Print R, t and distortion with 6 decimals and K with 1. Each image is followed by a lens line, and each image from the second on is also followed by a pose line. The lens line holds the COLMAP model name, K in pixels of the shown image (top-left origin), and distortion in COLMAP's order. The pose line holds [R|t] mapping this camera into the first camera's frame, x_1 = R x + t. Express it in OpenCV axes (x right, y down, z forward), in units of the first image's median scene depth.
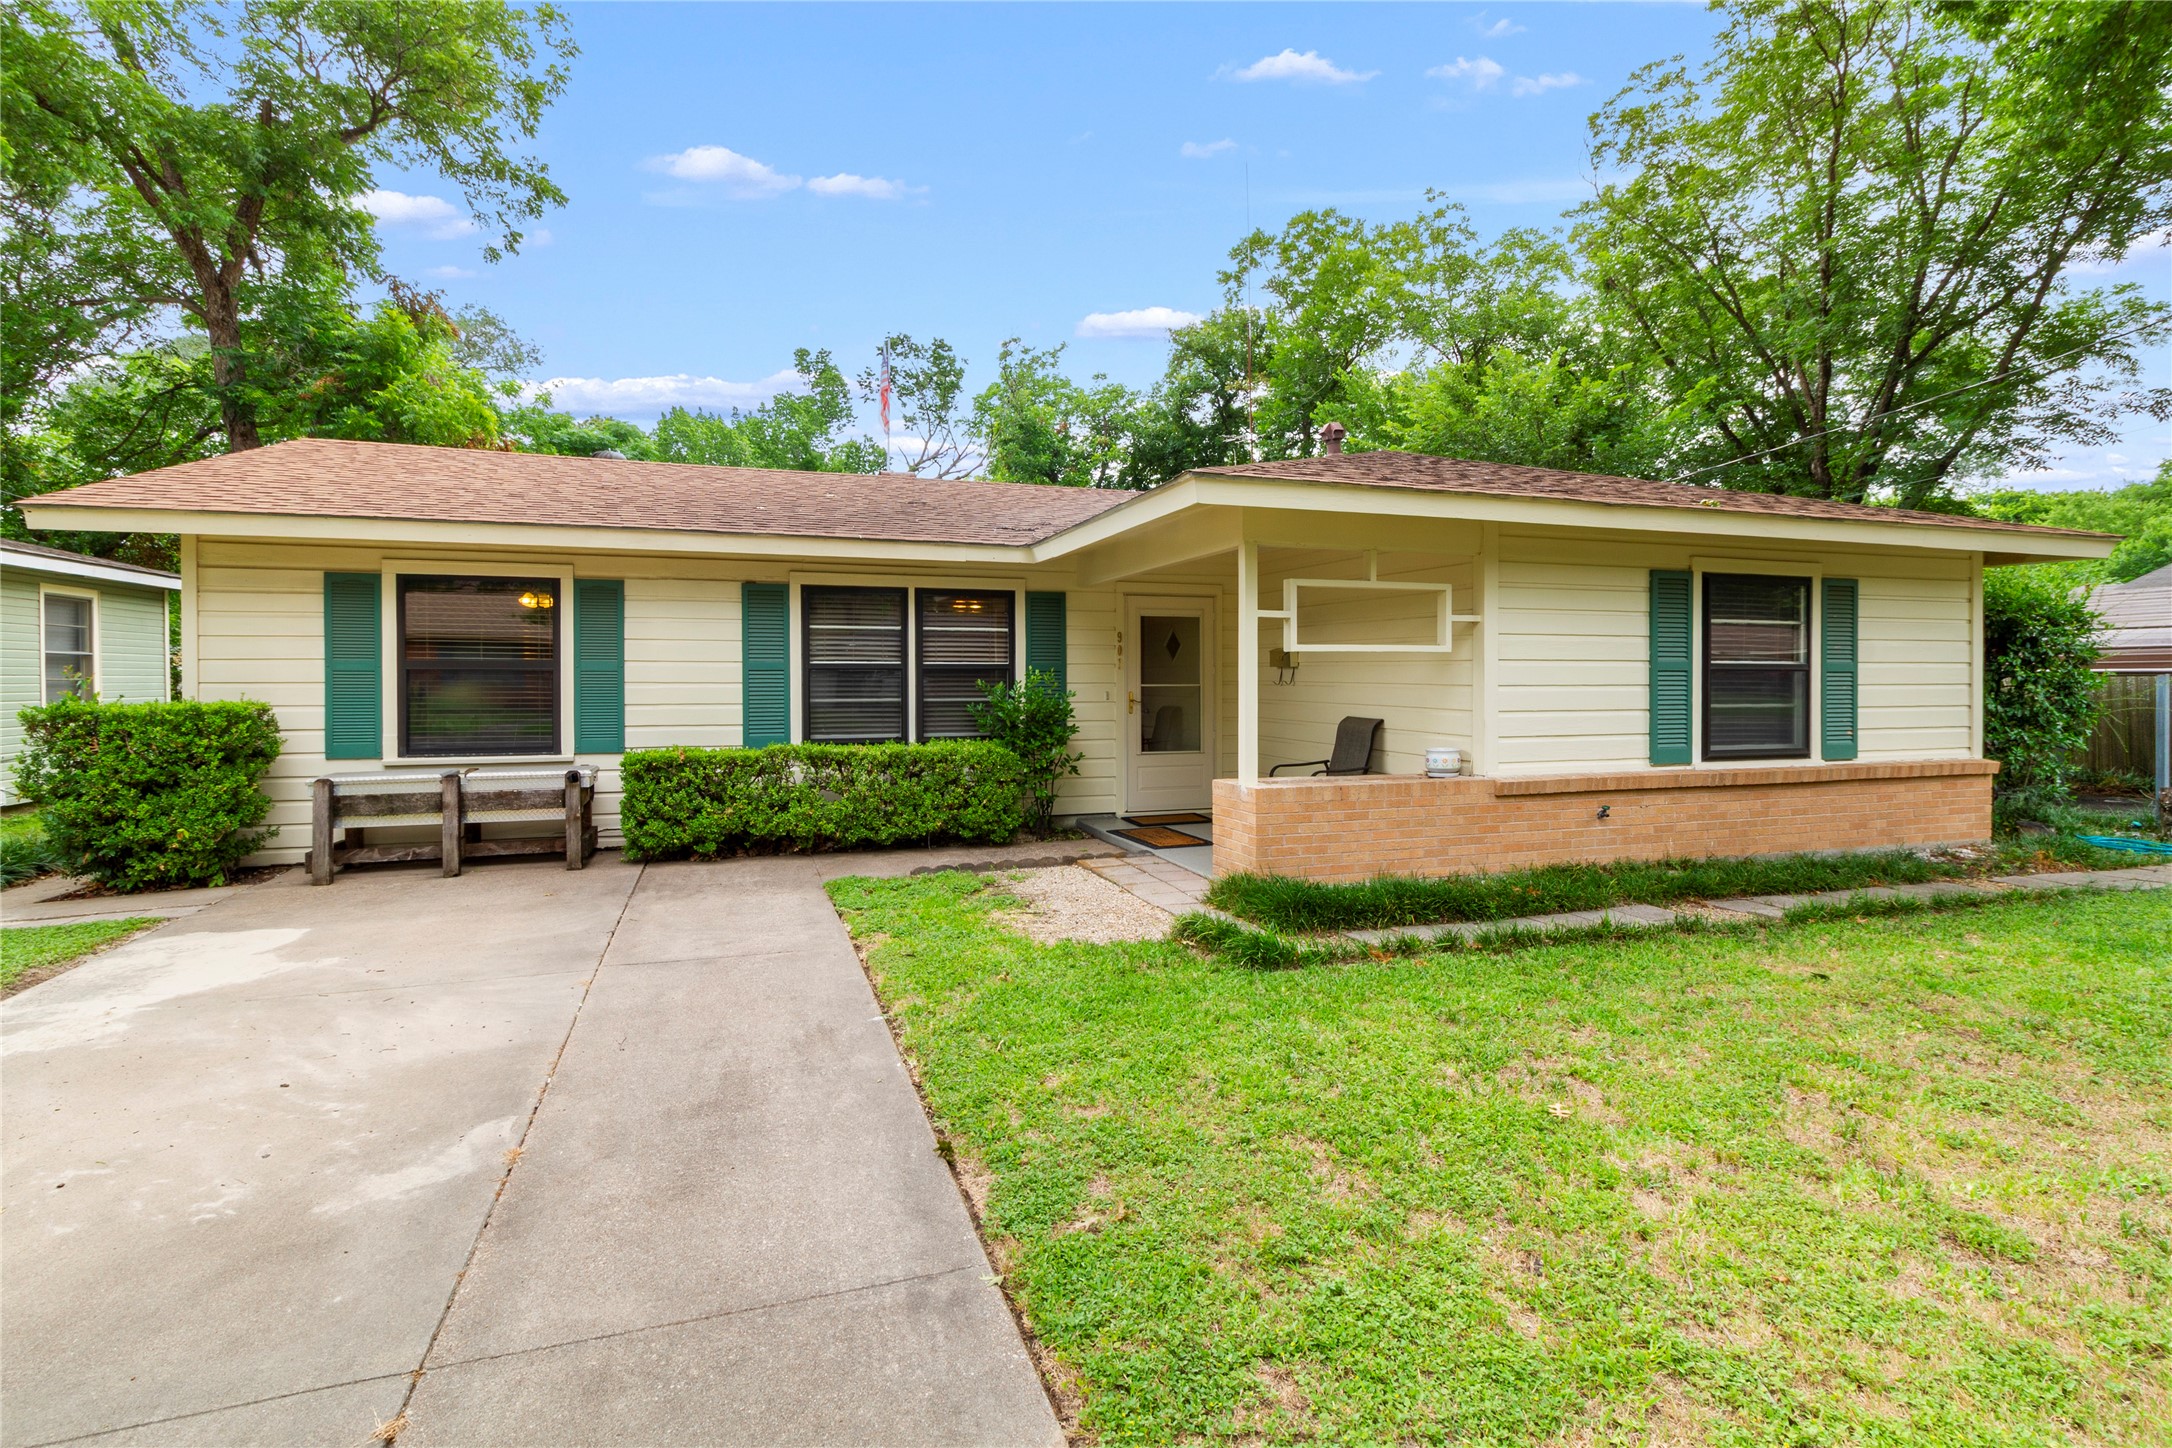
lens RADIAL K [[1022.2, 0, 1071.8], [0, 1022.2, 683.7], [0, 0, 1]] dist [0.000822, -0.000205]
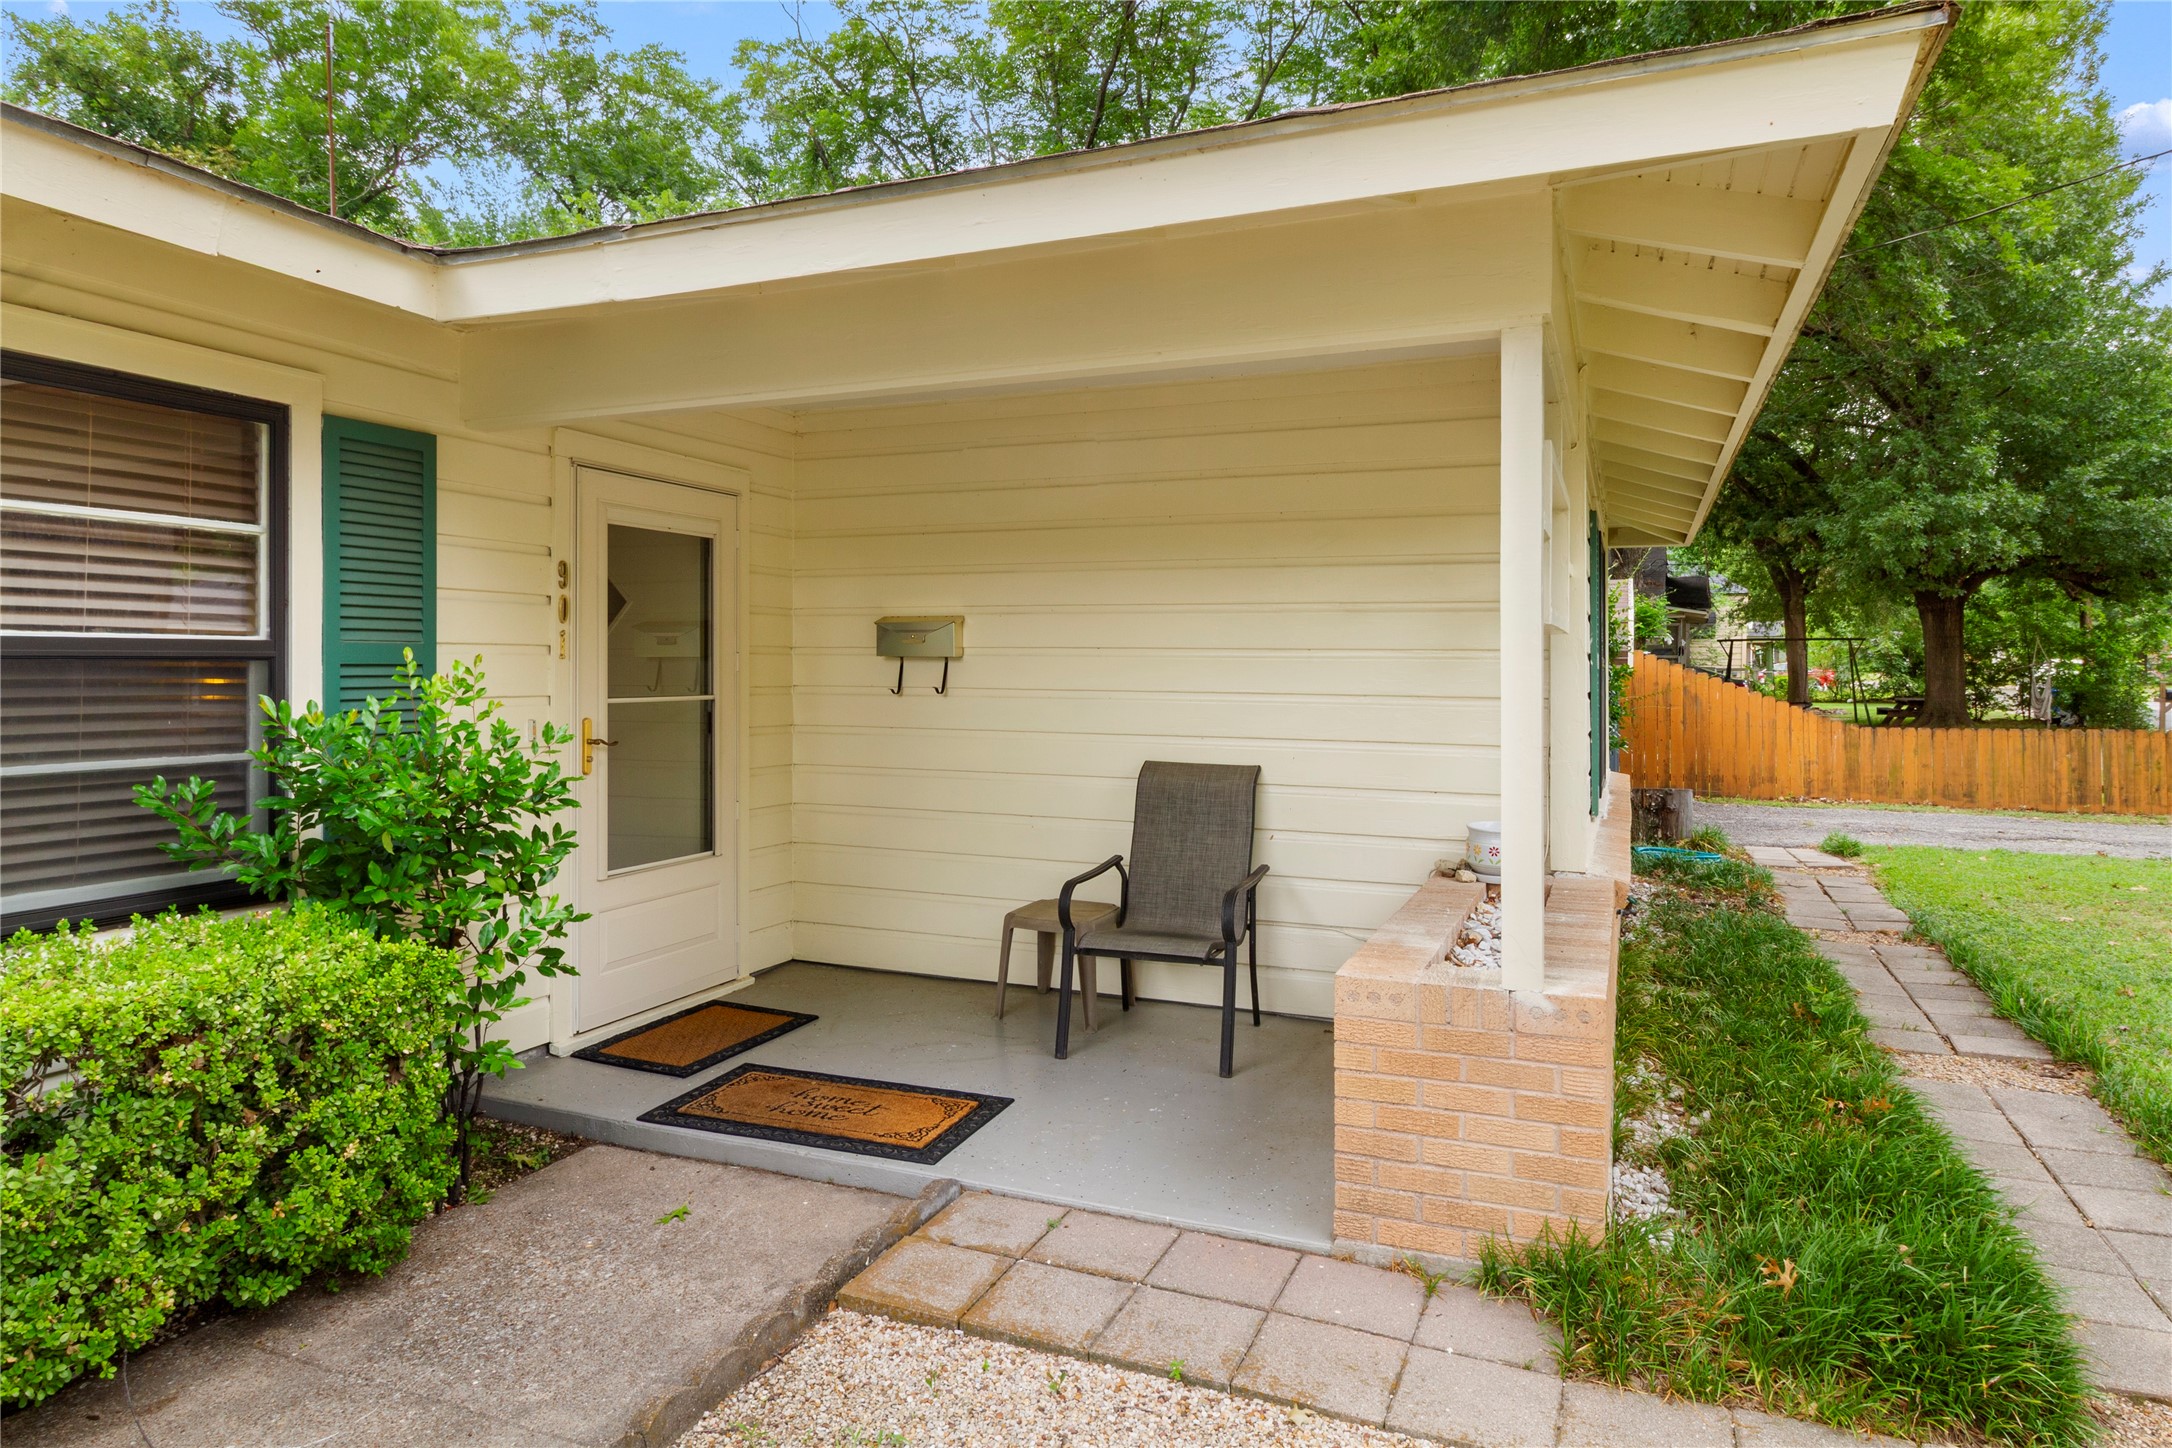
lens RADIAL K [[1286.4, 0, 1054.2], [0, 1286.4, 677.5], [0, 0, 1]] dist [-0.008436, -0.001536]
pose [[0.653197, -0.004785, 0.757173, -0.203261], [0.004035, 0.999988, 0.002838, -0.008944], [-0.757177, 0.001202, 0.653208, 0.589021]]
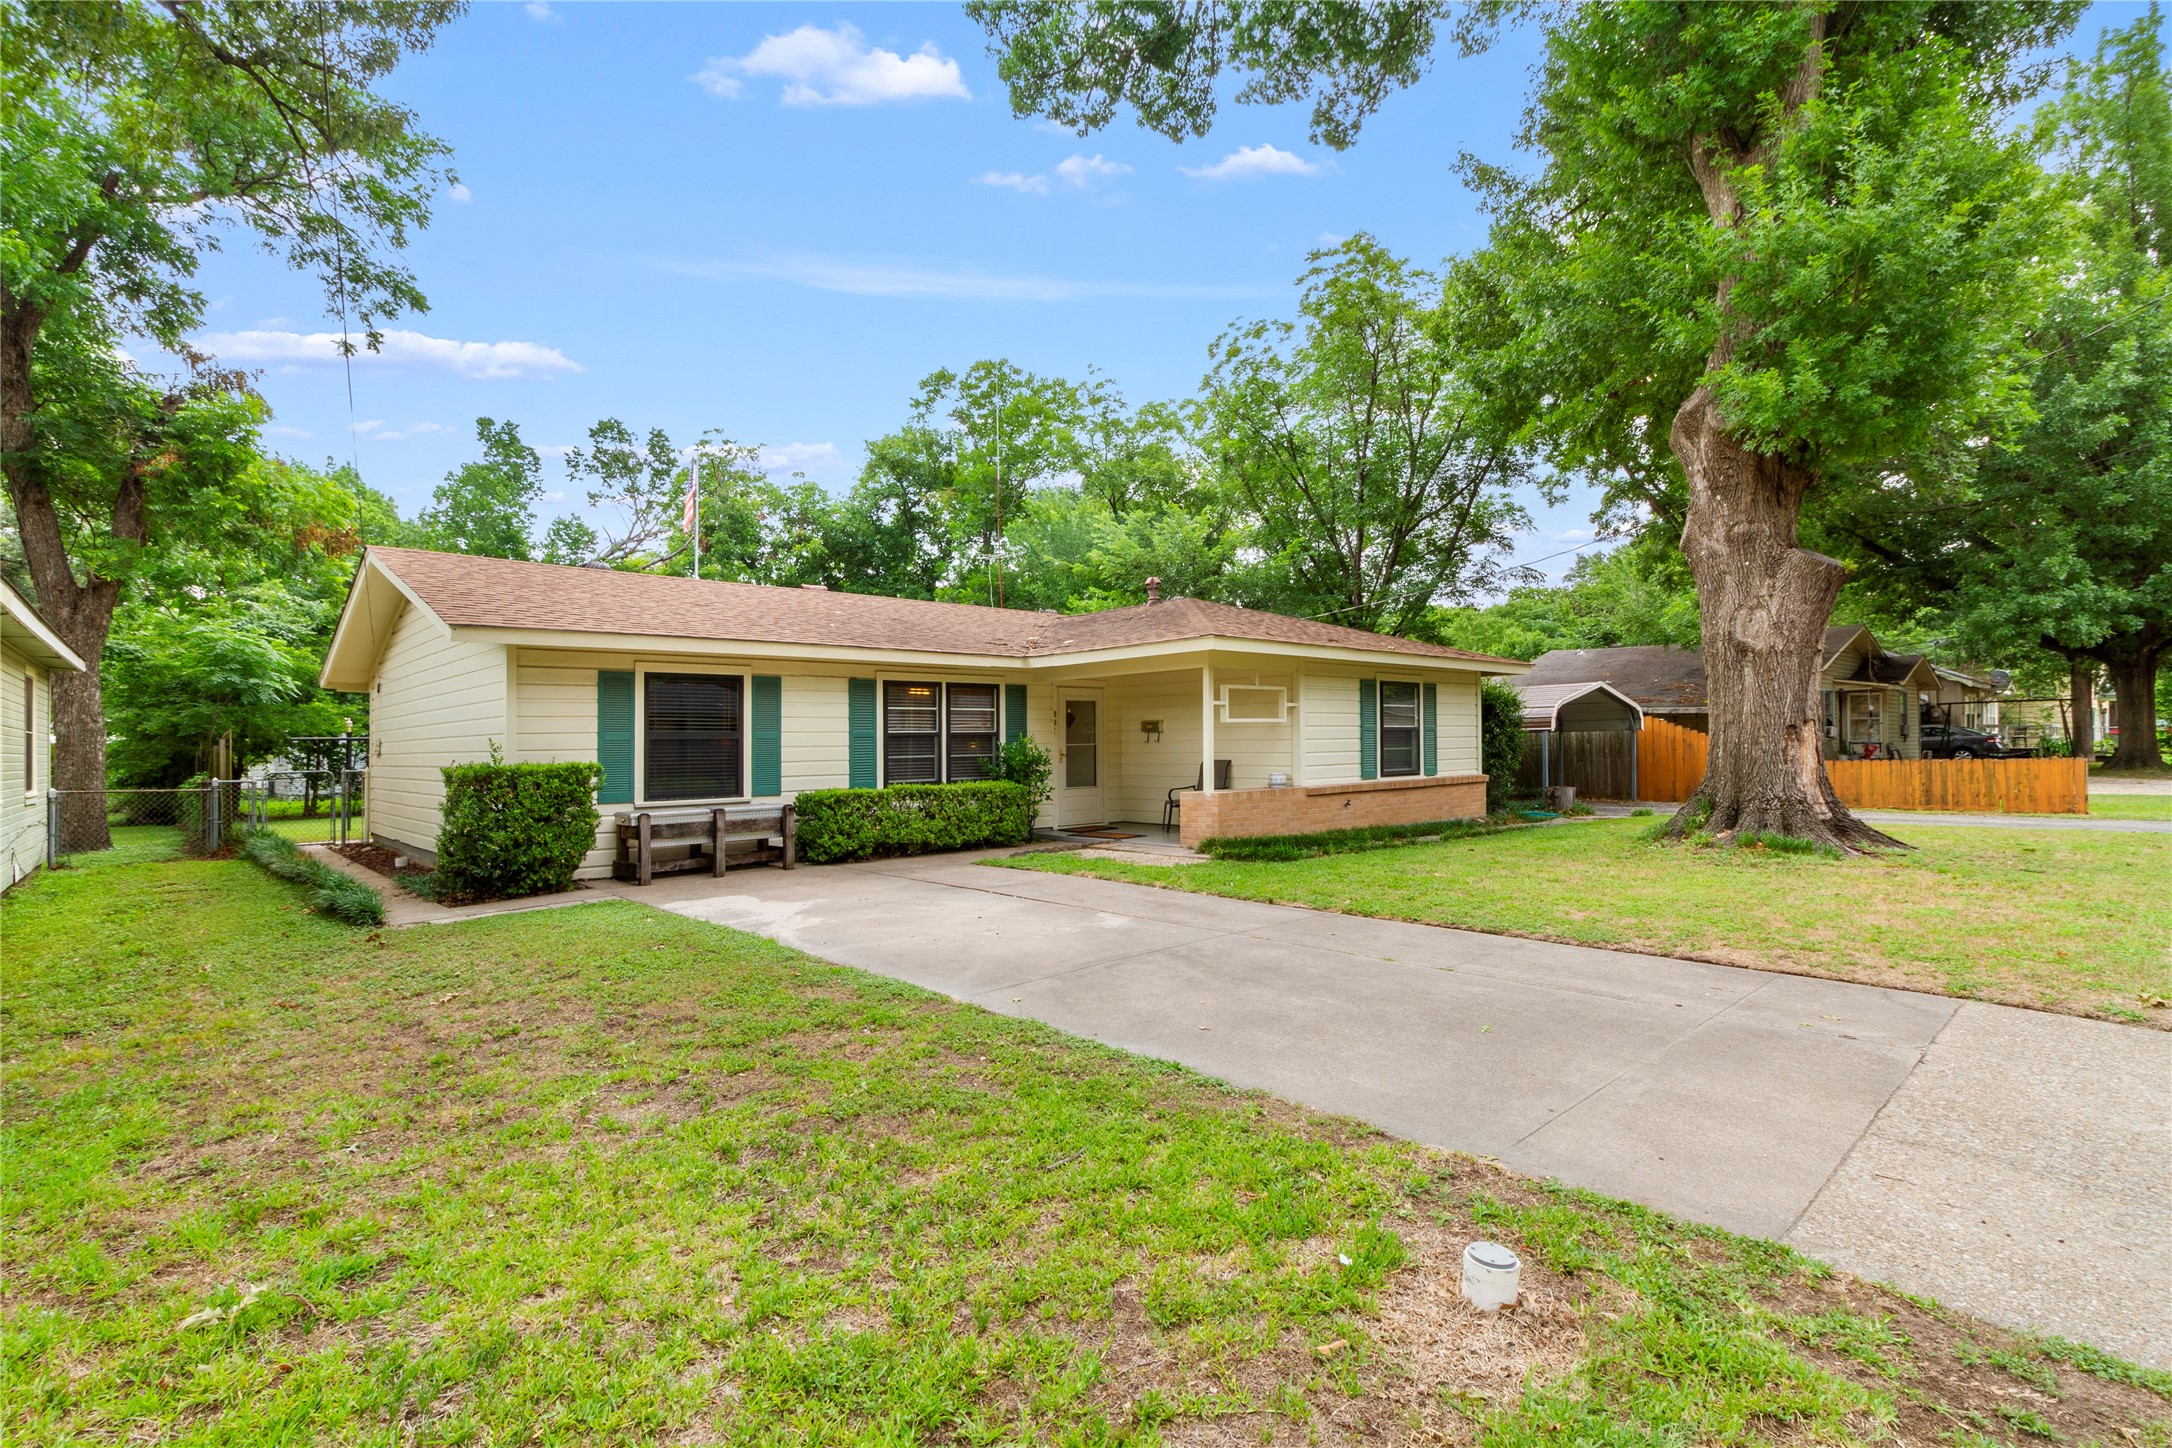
lens RADIAL K [[1022.2, 0, 1063.0], [0, 1022.2, 734.1], [0, 0, 1]] dist [0.000822, -0.000205]
pose [[0.916601, -0.011025, 0.399651, -0.598868], [0.019339, 0.999672, -0.016777, 0.012063], [-0.399335, 0.023107, 0.916514, -0.458835]]
